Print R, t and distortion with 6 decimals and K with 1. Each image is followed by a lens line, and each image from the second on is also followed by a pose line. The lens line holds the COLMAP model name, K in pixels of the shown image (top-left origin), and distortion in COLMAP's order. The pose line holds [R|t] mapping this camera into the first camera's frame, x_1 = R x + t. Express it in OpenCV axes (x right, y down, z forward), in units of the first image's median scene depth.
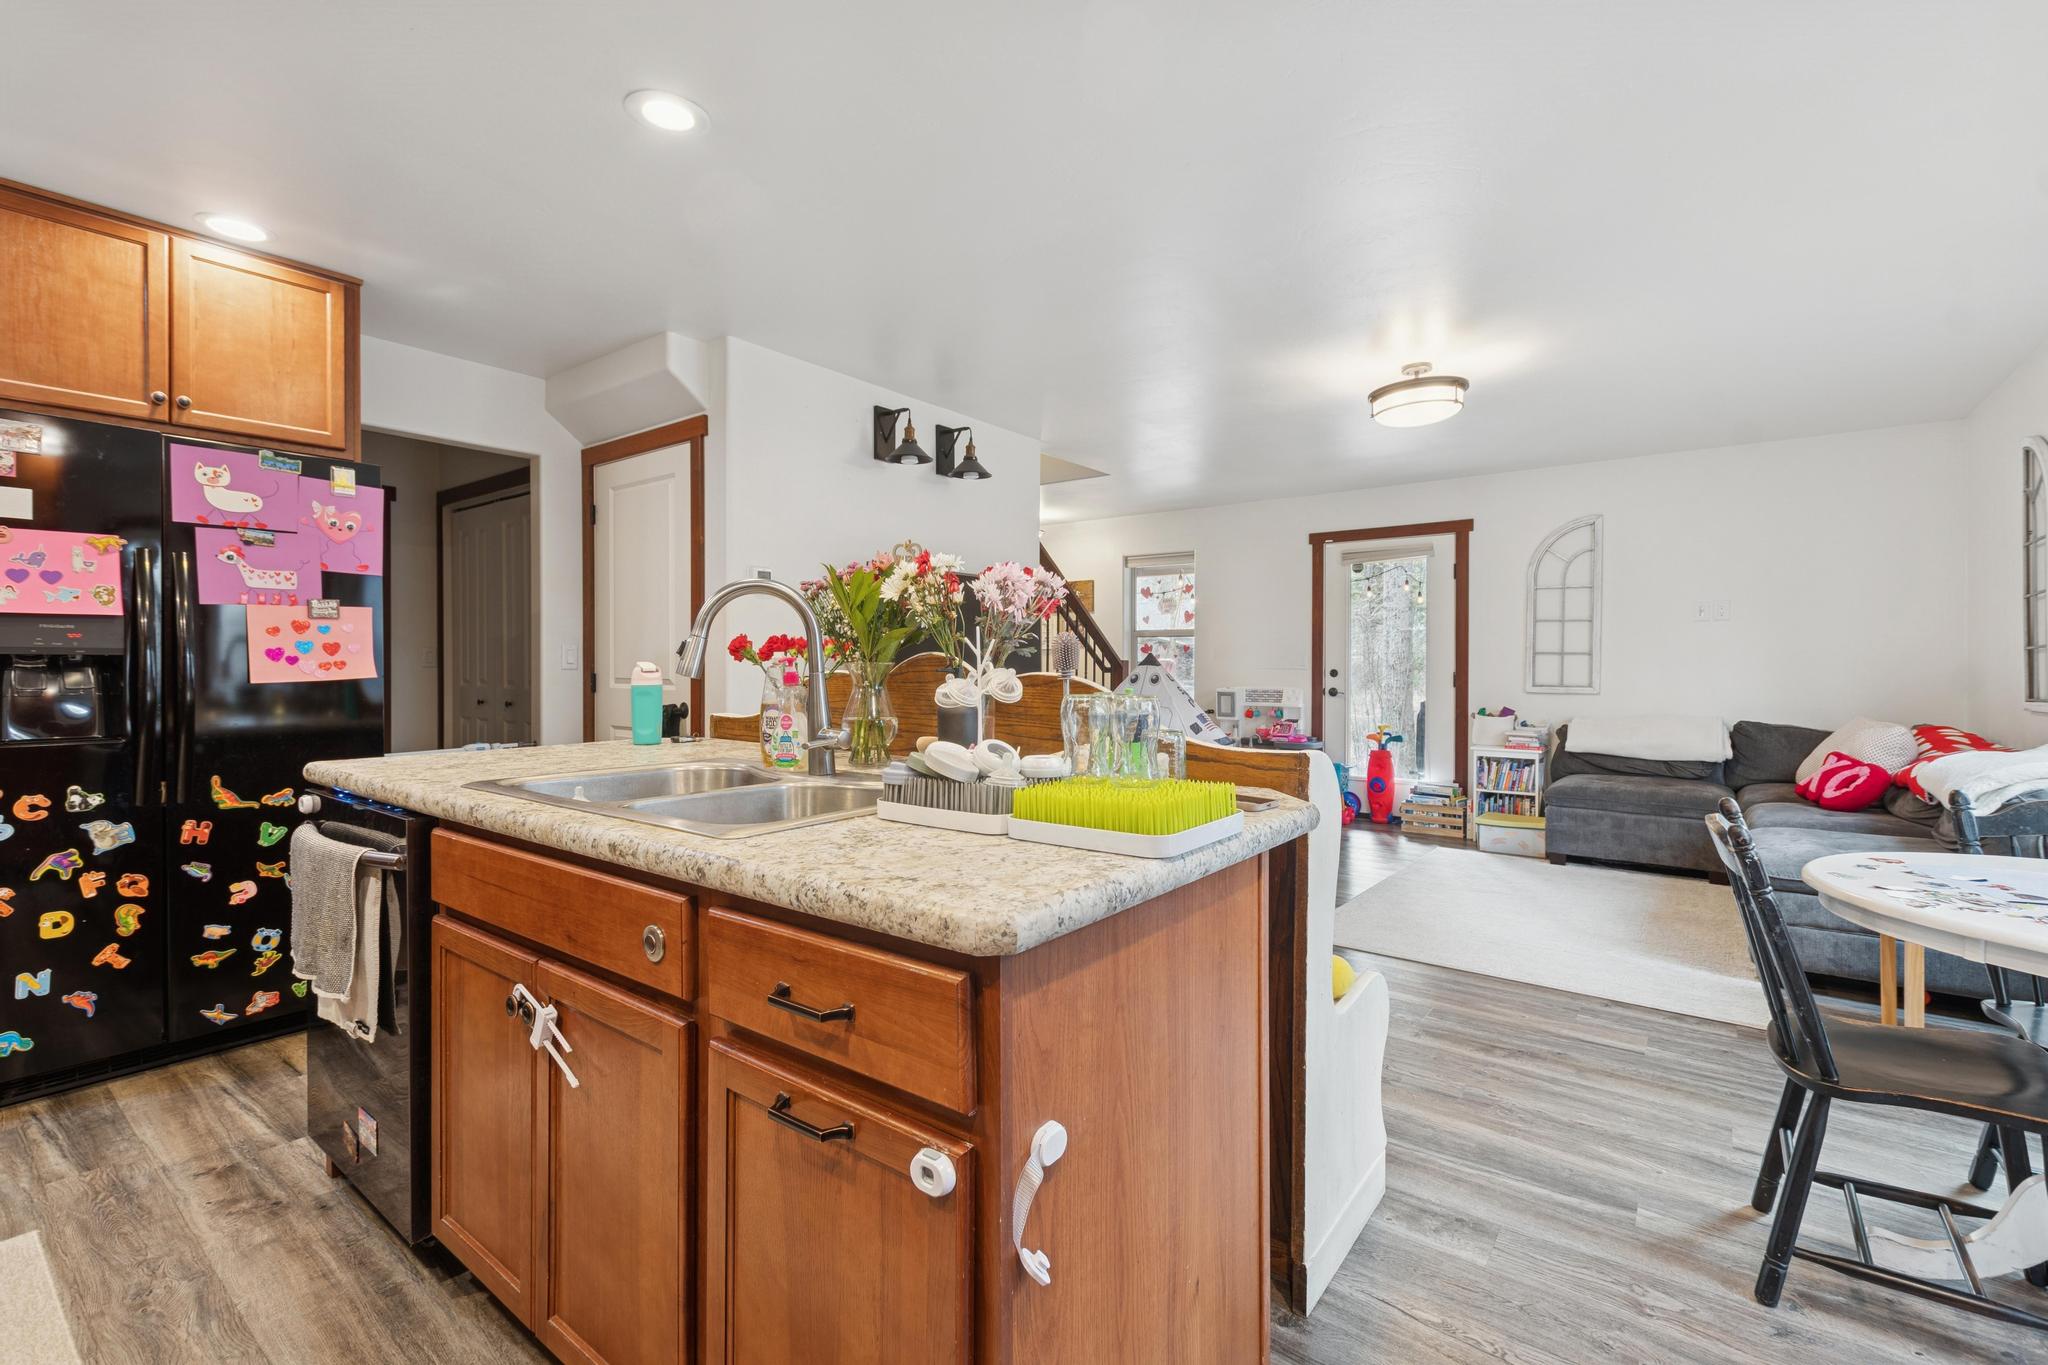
lens RADIAL K [[882.7, 0, 1024.0], [0, 882.7, 682.5], [0, 0, 1]] dist [0.001288, 0.000082]
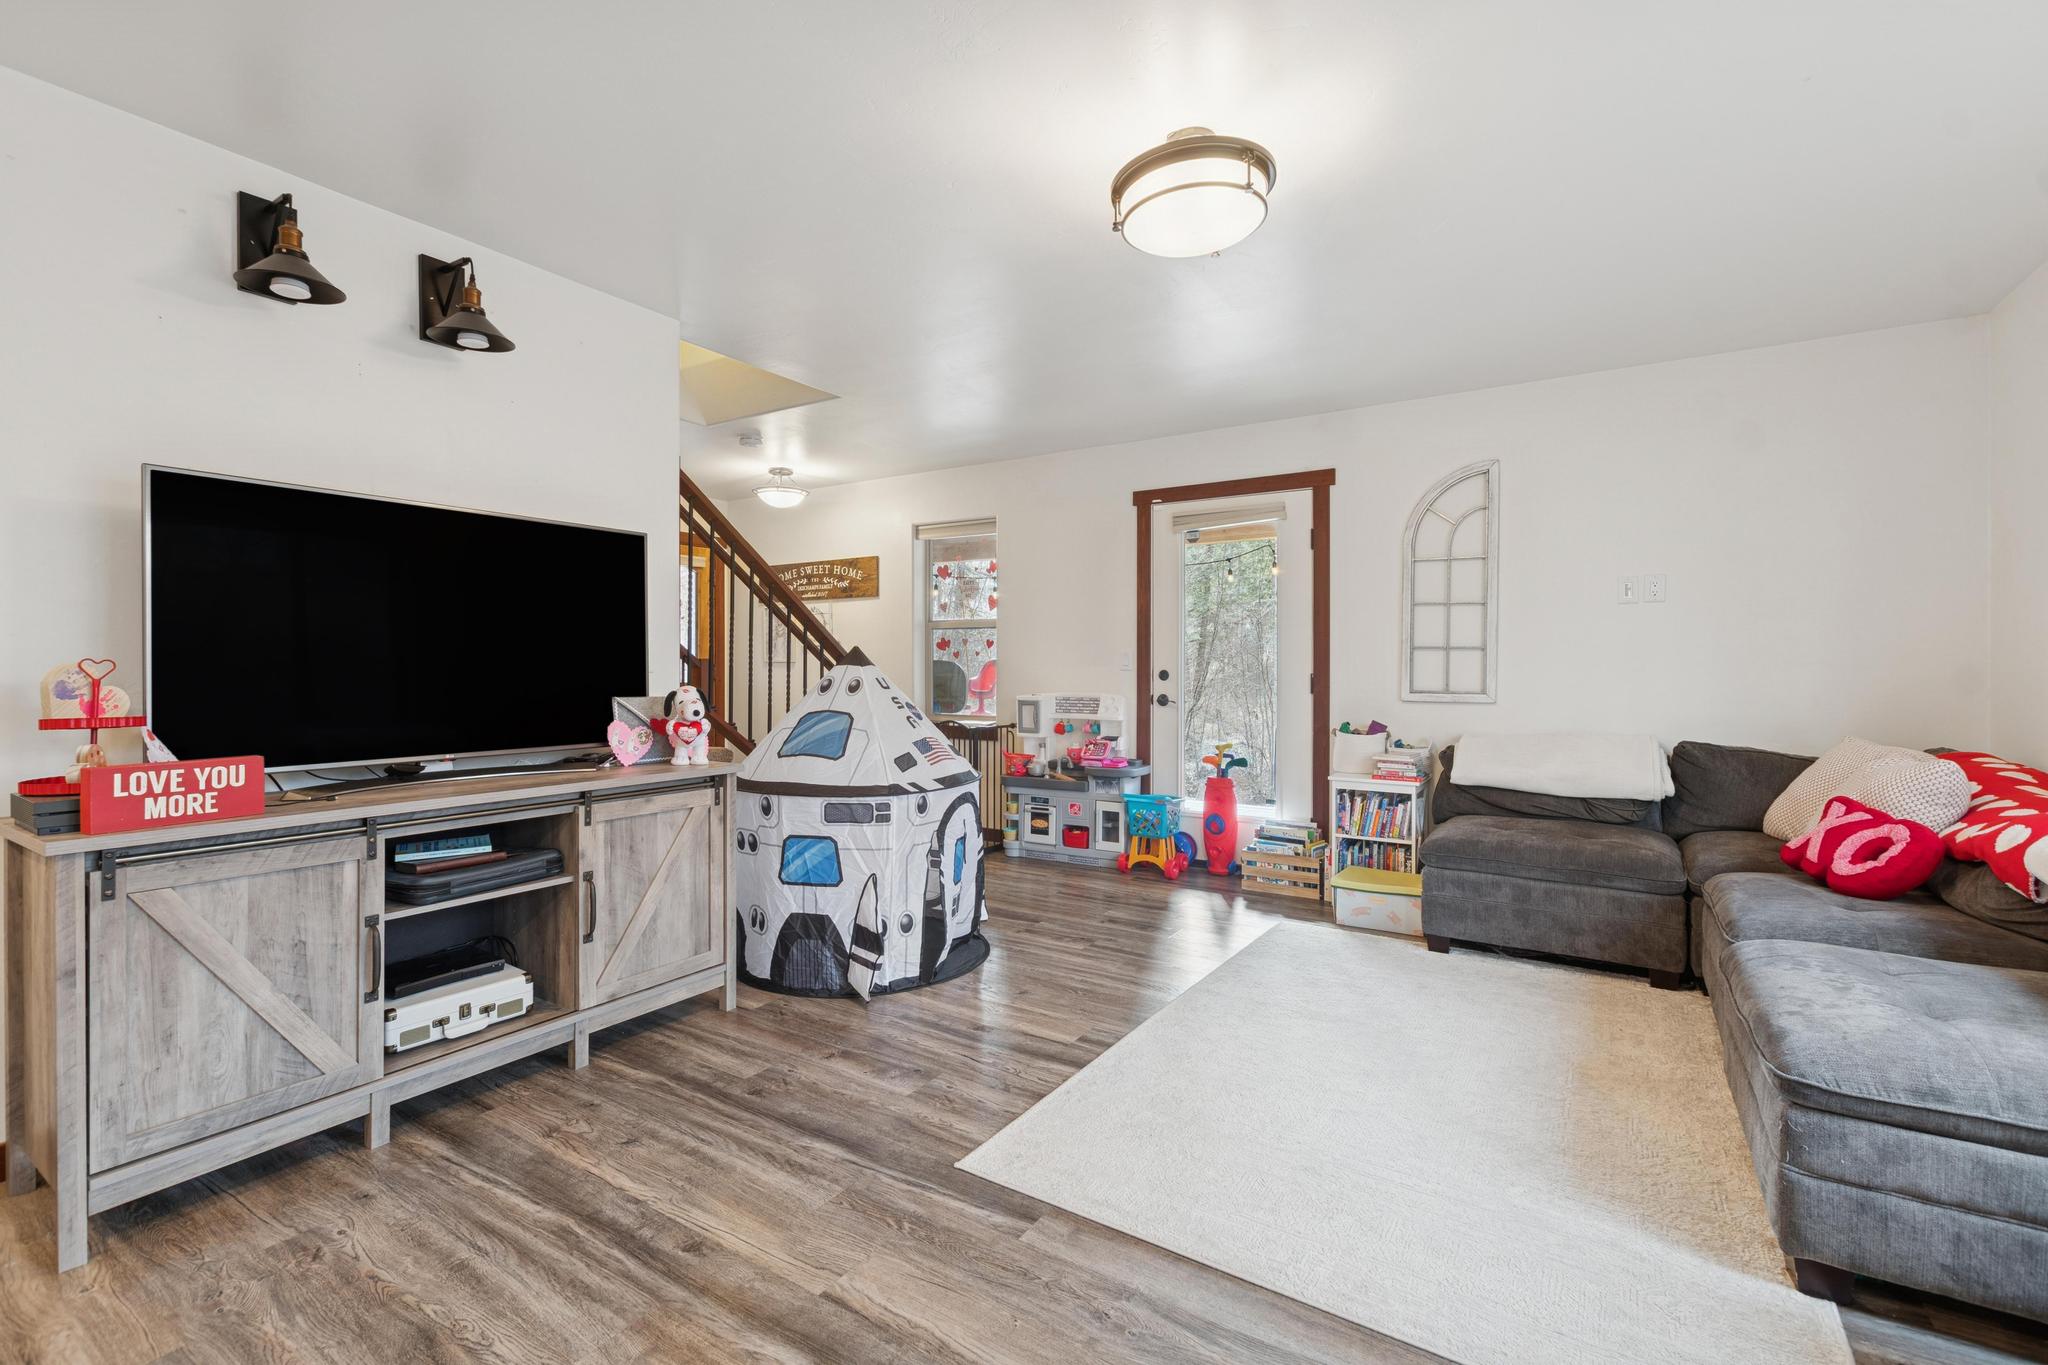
lens RADIAL K [[887.1, 0, 1024.0], [0, 887.1, 686.2], [0, 0, 1]] dist [0.000323, -0.000126]
pose [[0.996103, -0.003347, 0.088134, 0.194248], [0.003121, 0.999991, 0.002700, -0.004348], [-0.088142, -0.002415, 0.996105, 0.296905]]
